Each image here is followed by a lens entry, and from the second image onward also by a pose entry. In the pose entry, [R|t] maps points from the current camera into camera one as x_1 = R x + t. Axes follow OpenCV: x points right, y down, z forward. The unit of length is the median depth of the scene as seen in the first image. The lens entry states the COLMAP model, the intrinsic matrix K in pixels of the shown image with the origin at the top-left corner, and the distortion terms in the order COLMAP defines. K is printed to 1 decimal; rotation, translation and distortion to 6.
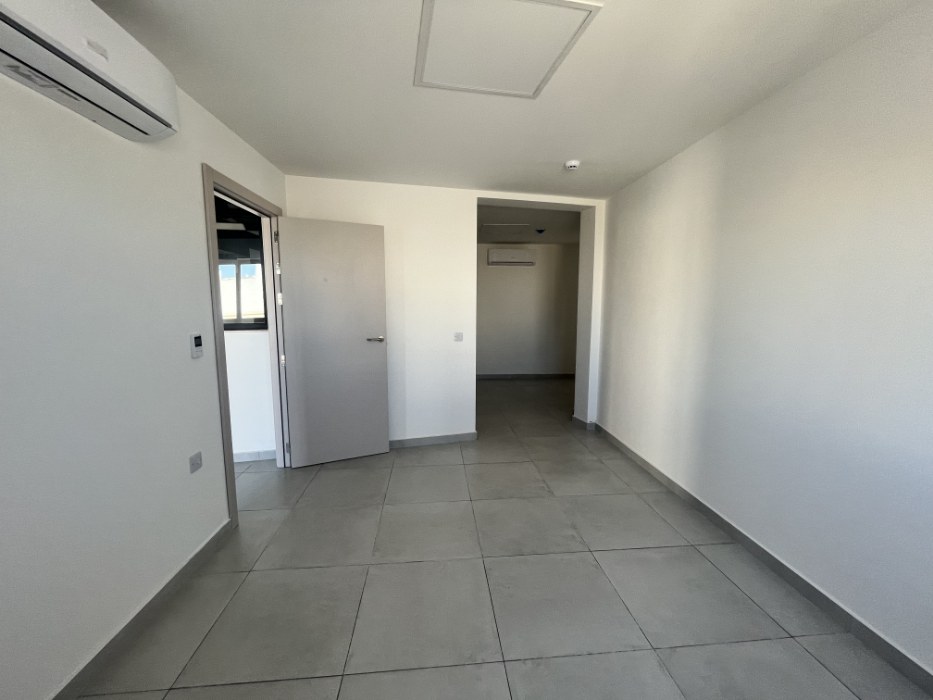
lens RADIAL K [[377.2, 0, 466.5], [0, 377.2, 350.0], [0, 0, 1]] dist [0.000060, 0.000090]
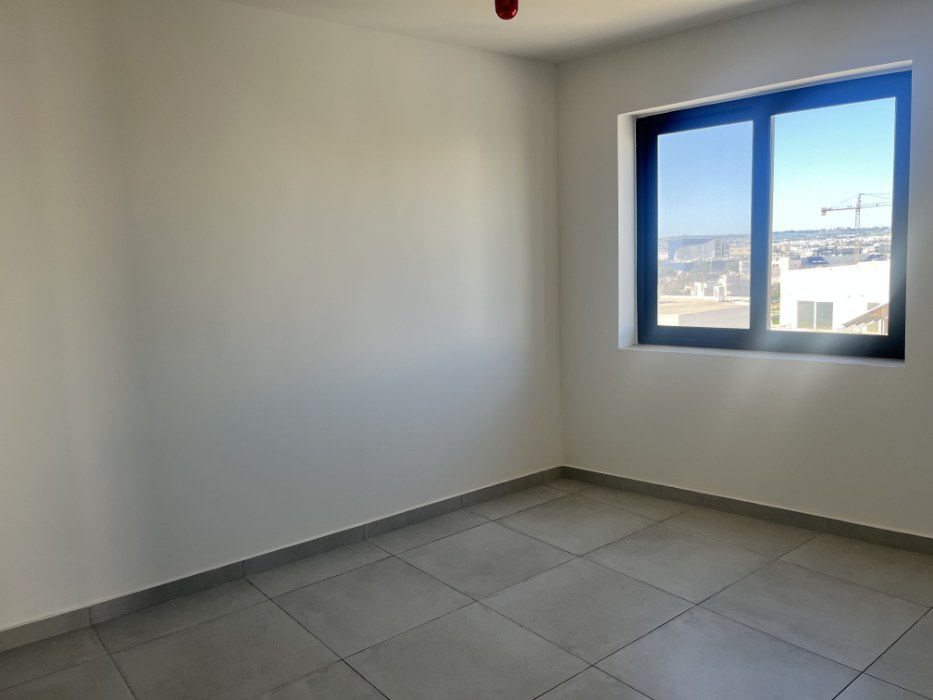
lens RADIAL K [[704.2, 0, 466.5], [0, 704.2, 350.0], [0, 0, 1]] dist [0.054866, -0.067143]
pose [[-0.542201, -0.095700, 0.834781, -0.657969], [0.141434, 0.968923, 0.202942, -0.156412], [-0.828260, 0.228101, -0.511816, 1.215912]]
